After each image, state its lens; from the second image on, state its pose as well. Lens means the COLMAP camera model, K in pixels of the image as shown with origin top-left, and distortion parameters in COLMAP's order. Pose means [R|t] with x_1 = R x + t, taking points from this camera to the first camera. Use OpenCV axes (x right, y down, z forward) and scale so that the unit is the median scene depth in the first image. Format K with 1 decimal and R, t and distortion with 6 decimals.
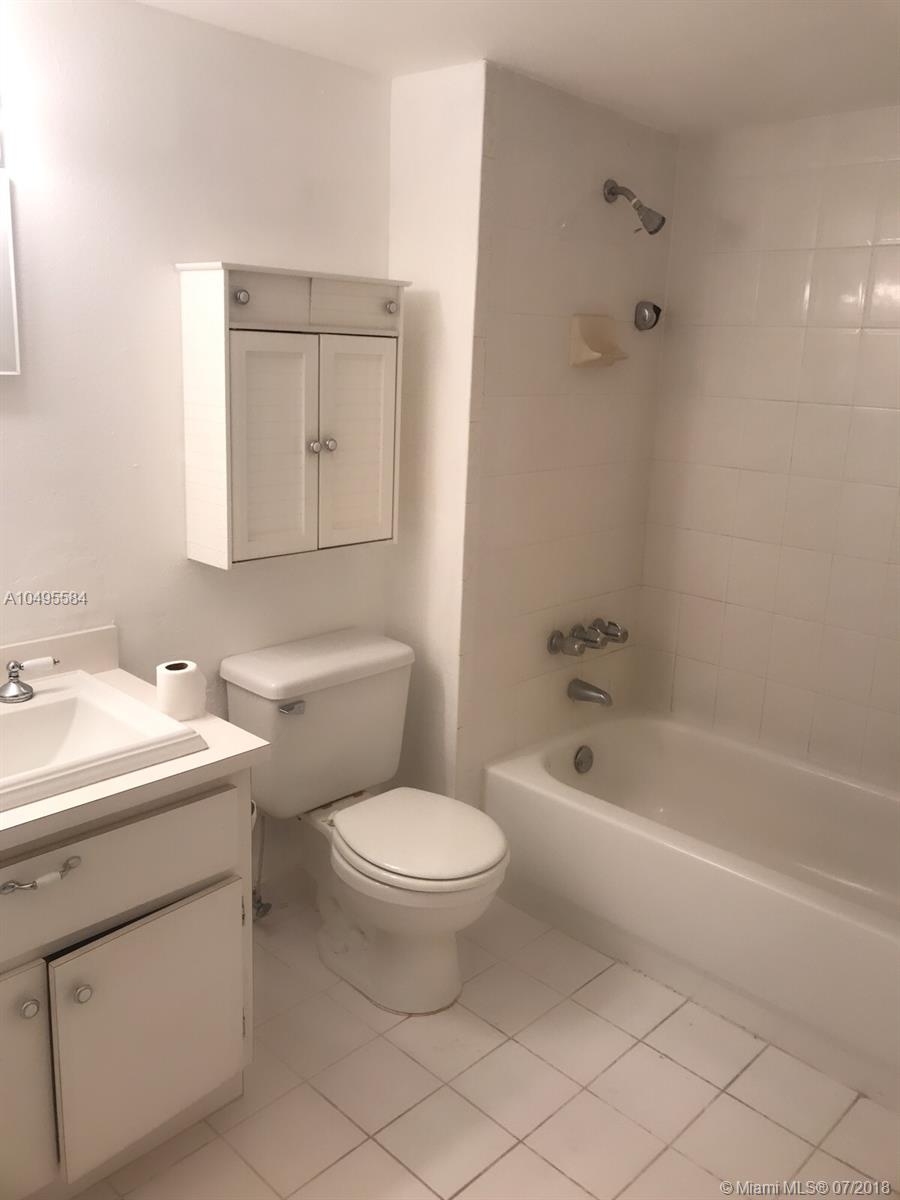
lens RADIAL K [[979.9, 0, 454.2], [0, 979.9, 587.5], [0, 0, 1]] dist [0.032596, -0.015136]
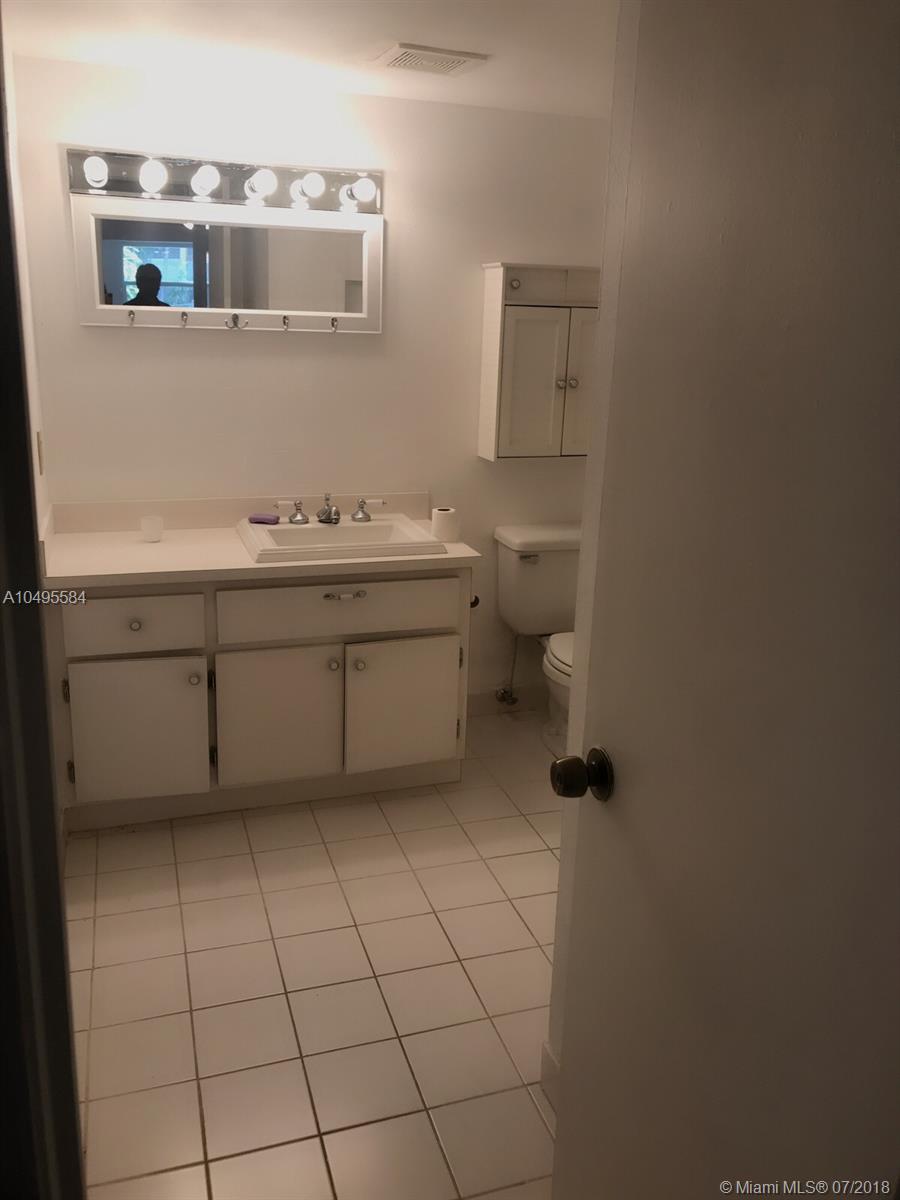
lens RADIAL K [[979.9, 0, 449.4], [0, 979.9, 605.7], [0, 0, 1]] dist [0.032596, -0.015136]
pose [[0.884294, 0.121395, -0.450874, 0.459760], [-0.108160, 0.992604, 0.055118, 0.138043], [0.454230, 0.000026, 0.890884, -0.442904]]
